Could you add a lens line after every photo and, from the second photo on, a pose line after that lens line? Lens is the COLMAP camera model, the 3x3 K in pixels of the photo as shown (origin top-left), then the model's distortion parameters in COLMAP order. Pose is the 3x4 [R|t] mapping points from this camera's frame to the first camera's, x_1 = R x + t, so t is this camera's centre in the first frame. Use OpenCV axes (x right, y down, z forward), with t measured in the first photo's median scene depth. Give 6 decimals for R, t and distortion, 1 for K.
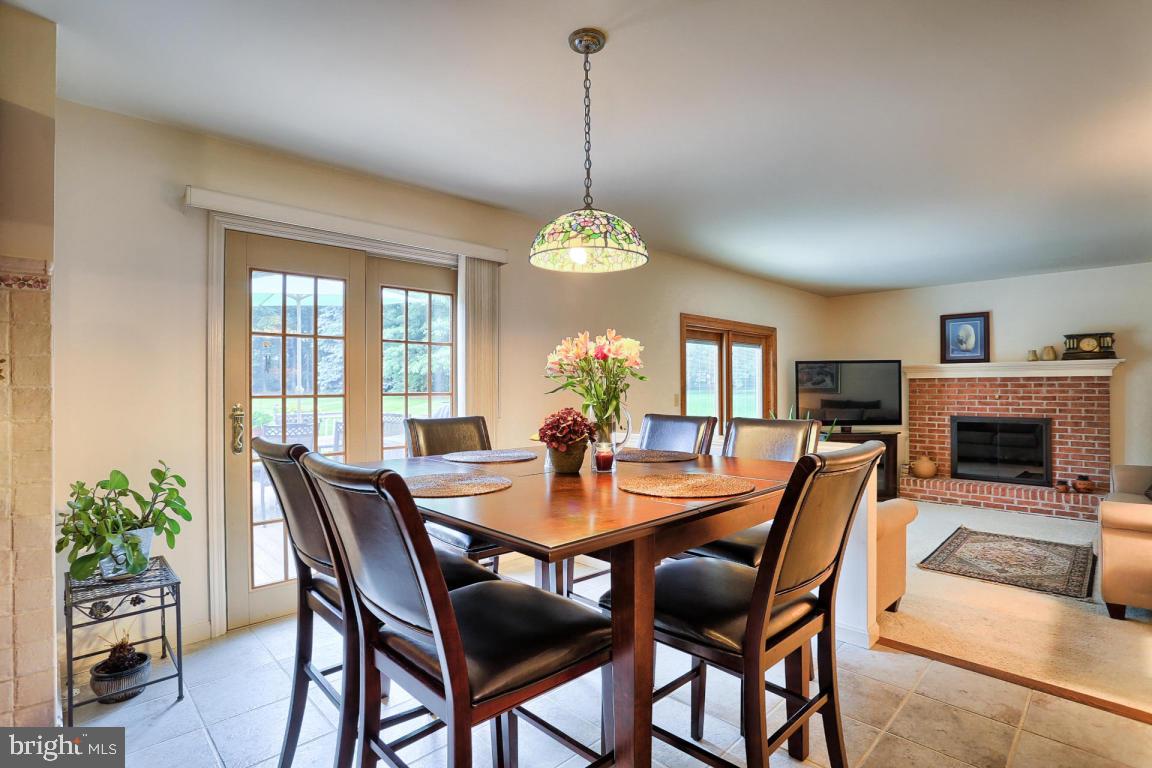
lens RADIAL K [[552.6, 0, 570.9], [0, 552.6, 383.1], [0, 0, 1]] dist [-0.059036, 0.018814]
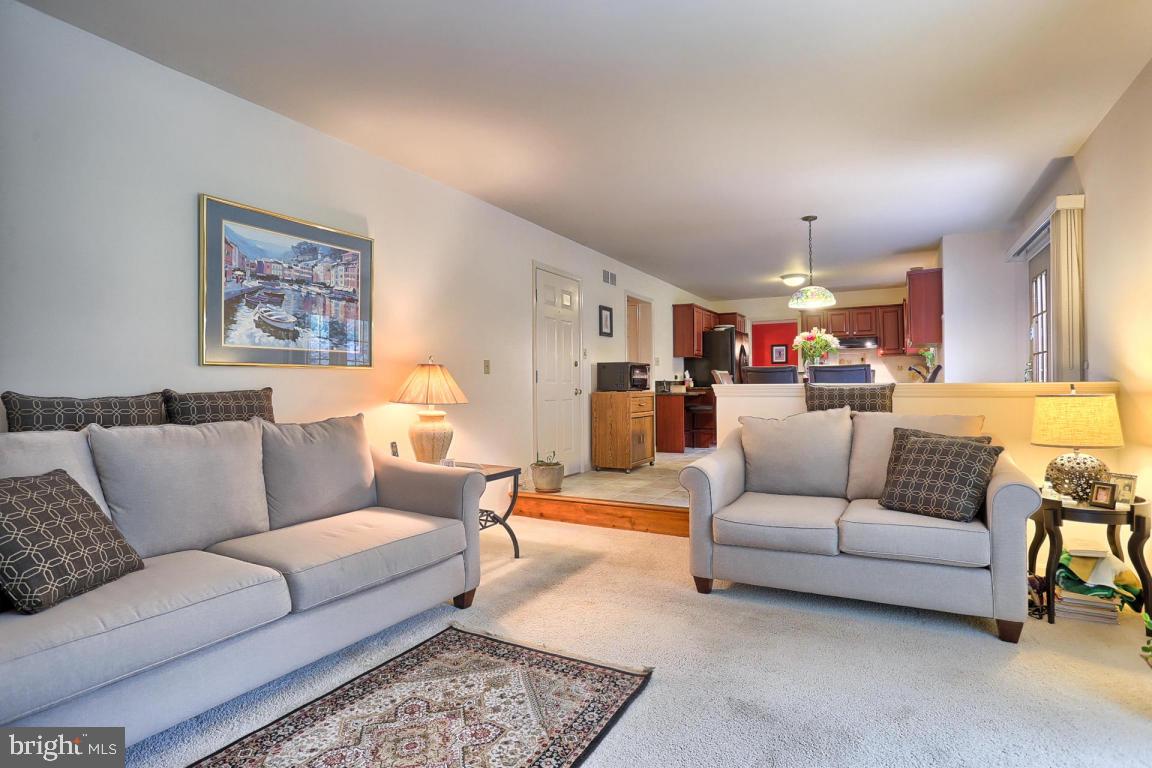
lens RADIAL K [[566.2, 0, 583.1], [0, 566.2, 384.9], [0, 0, 1]] dist [-0.072231, 0.027599]
pose [[-0.956021, 0.014399, -0.292945, 0.607241], [0.017333, 0.999822, -0.007422, 0.052725], [0.292786, -0.012173, -0.956101, 1.053648]]
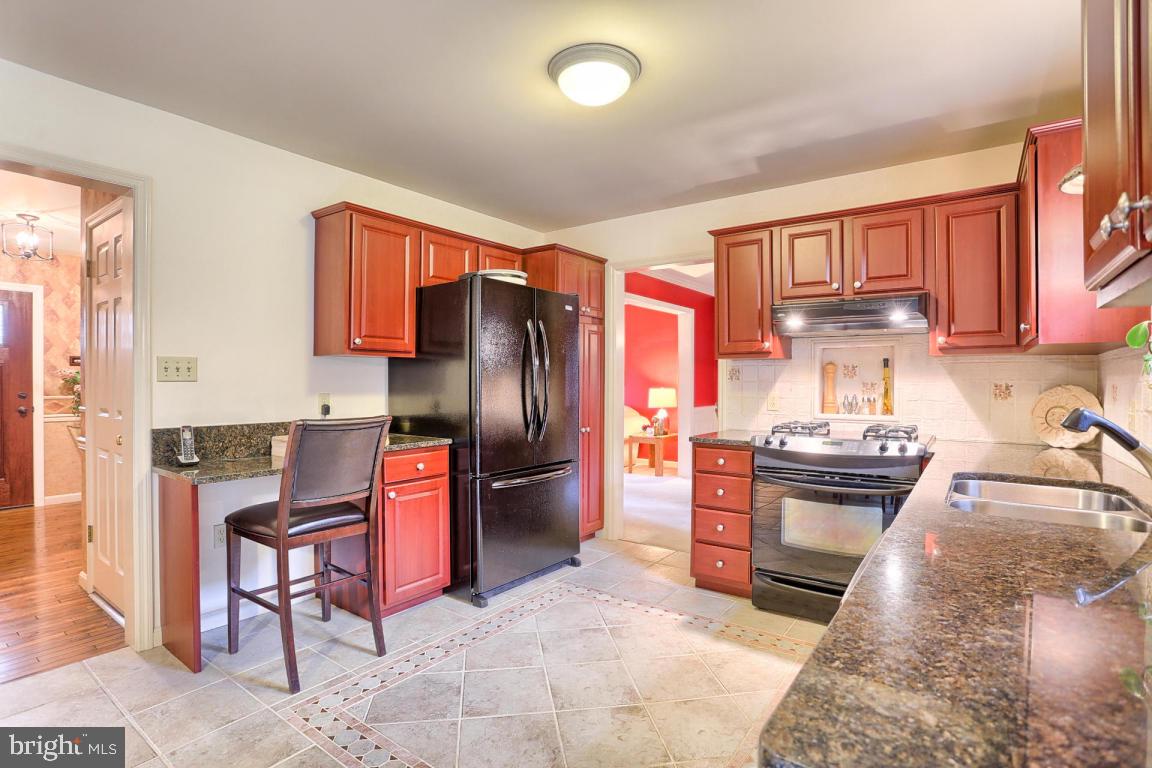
lens RADIAL K [[562.3, 0, 573.0], [0, 562.3, 383.5], [0, 0, 1]] dist [-0.073425, 0.029454]
pose [[-0.988682, 0.004246, -0.149964, -0.198778], [0.004470, 0.999989, -0.001154, 0.003577], [0.149957, -0.001811, -0.988691, 0.294957]]
